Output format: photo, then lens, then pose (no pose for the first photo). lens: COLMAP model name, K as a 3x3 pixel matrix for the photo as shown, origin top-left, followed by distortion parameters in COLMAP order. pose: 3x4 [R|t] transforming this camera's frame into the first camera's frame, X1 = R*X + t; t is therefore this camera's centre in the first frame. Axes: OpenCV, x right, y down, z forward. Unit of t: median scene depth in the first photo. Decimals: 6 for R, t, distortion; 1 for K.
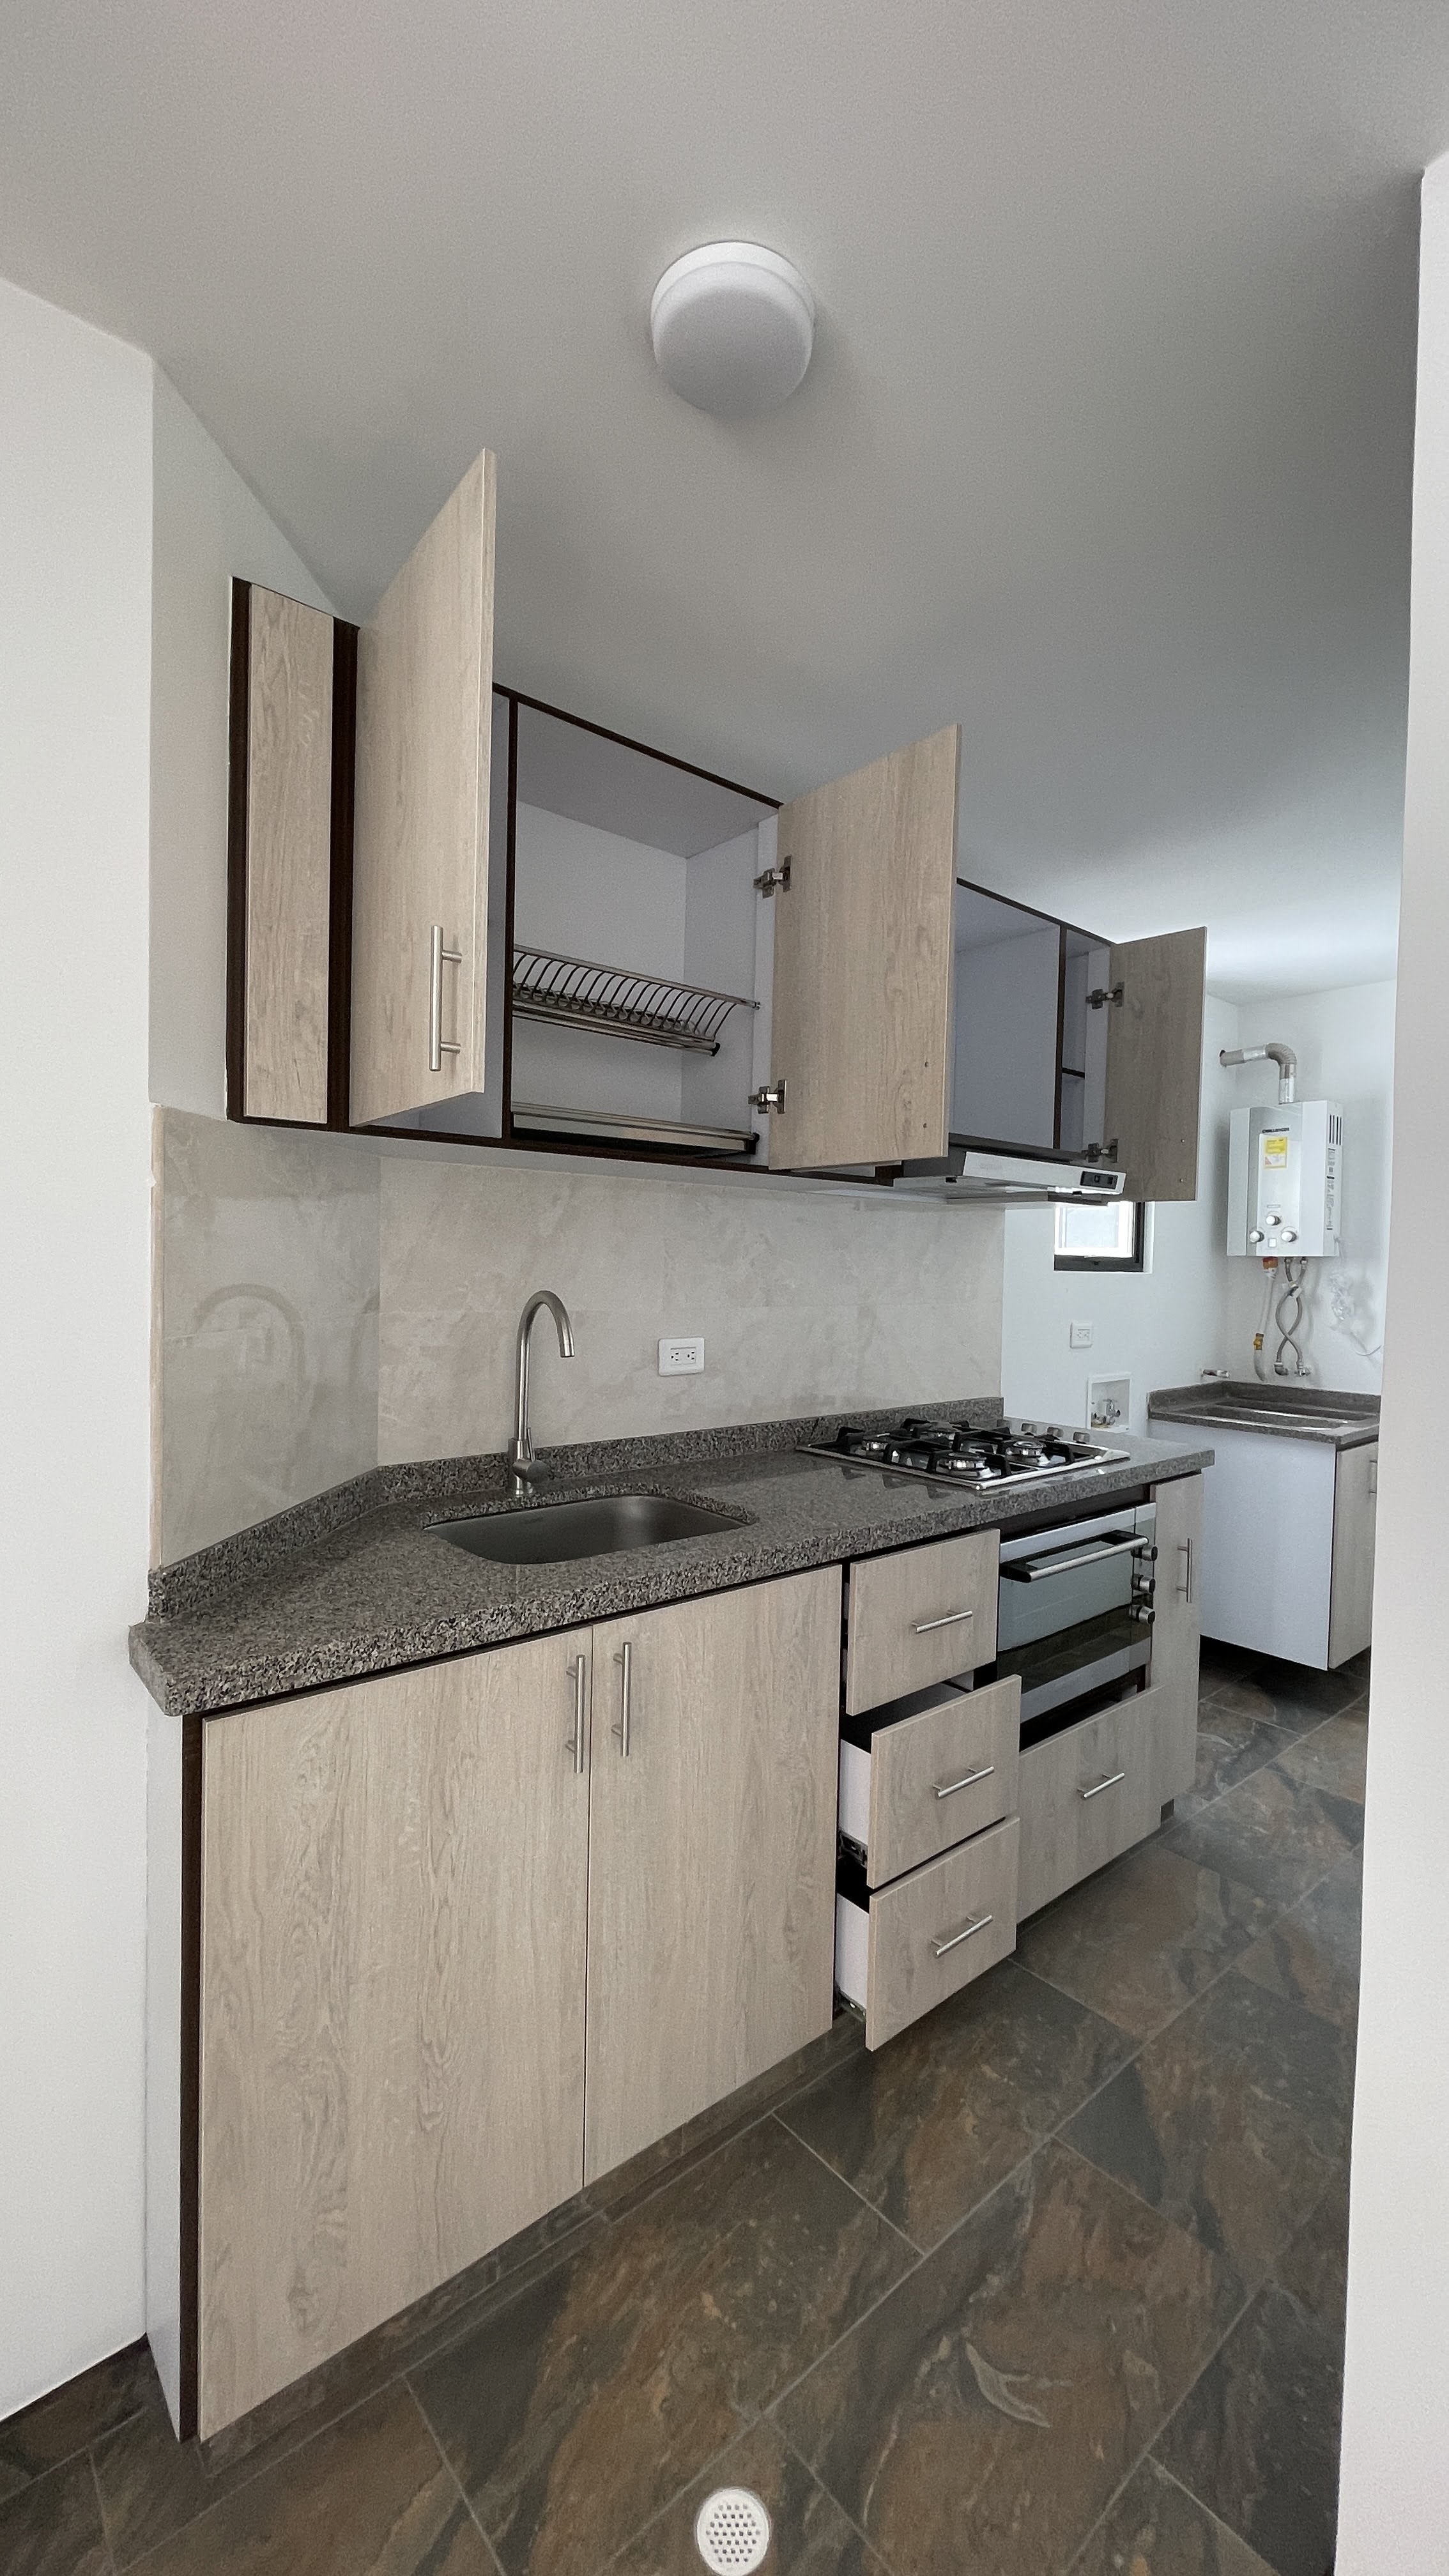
lens RADIAL K [[1036.9, 0, 729.3], [0, 1036.9, 1295.6], [0, 0, 1]] dist [-0.003714, -0.000163]
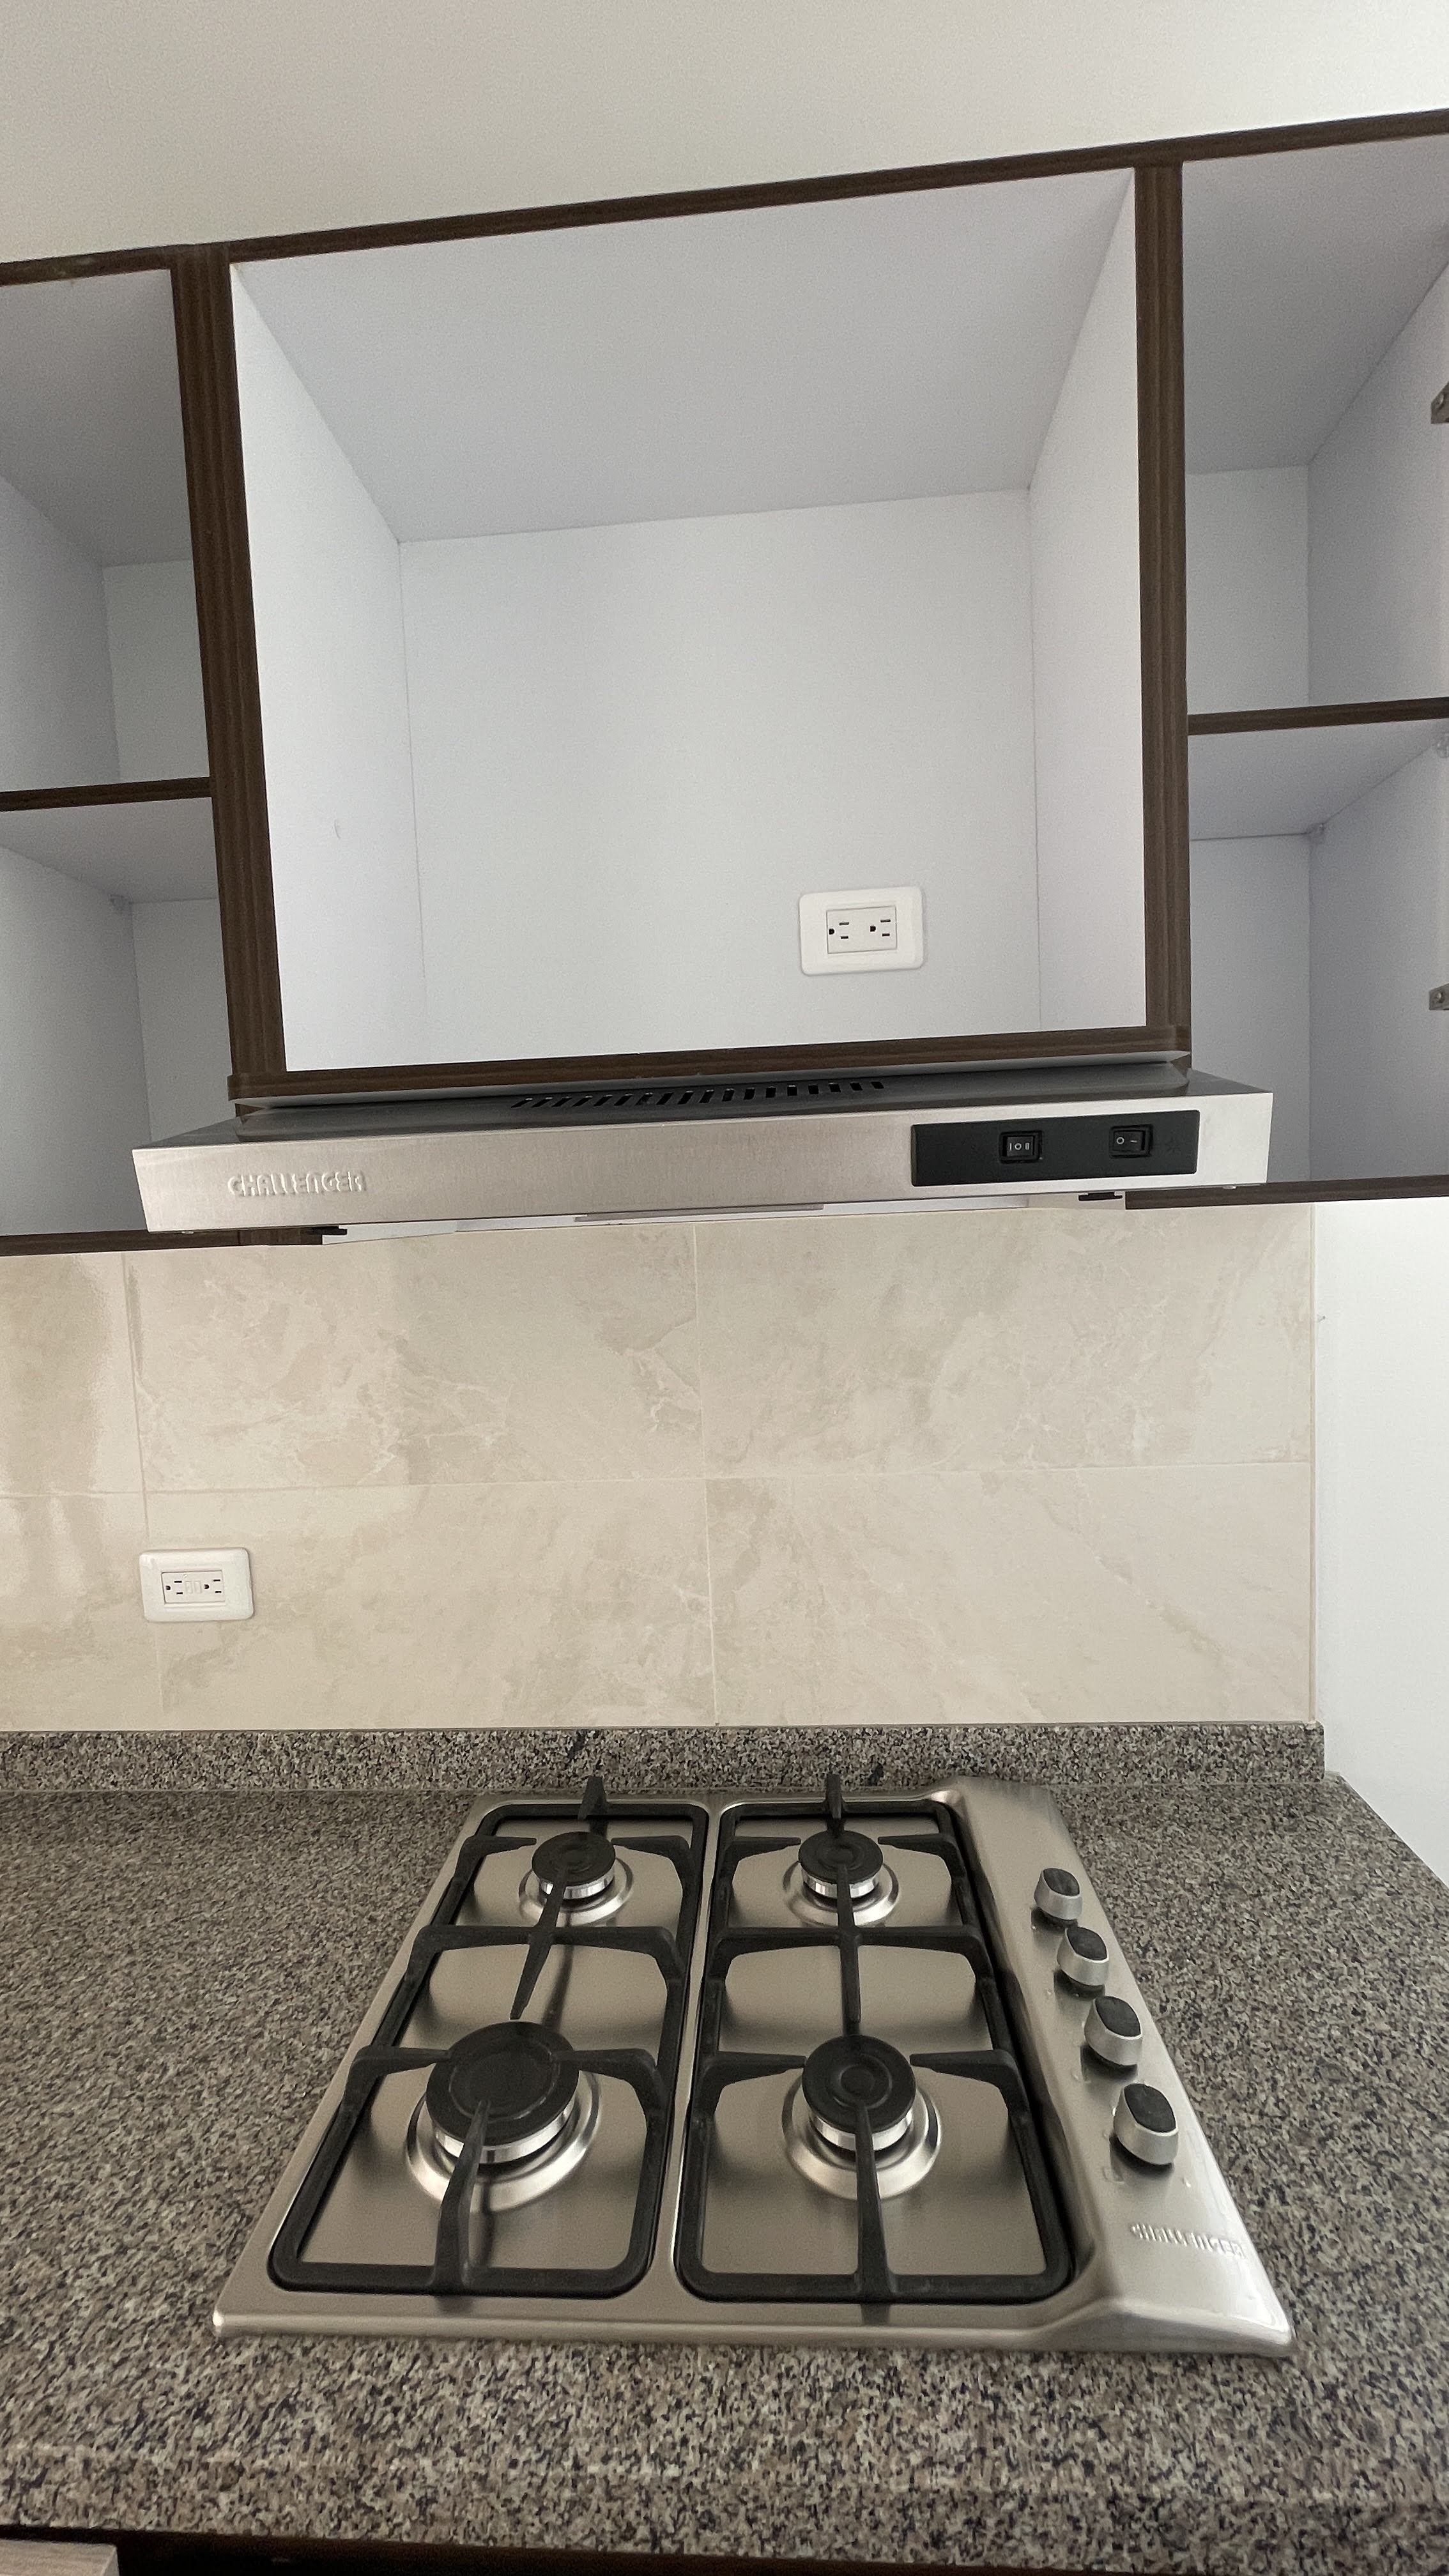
lens RADIAL K [[1036.9, 0, 727.8], [0, 1036.9, 1287.7], [0, 0, 1]] dist [-0.003714, -0.000163]
pose [[0.715403, 0.002516, -0.698708, 0.549043], [0.035238, 0.998591, 0.039676, -0.108929], [0.697823, -0.053005, 0.714306, 0.920764]]
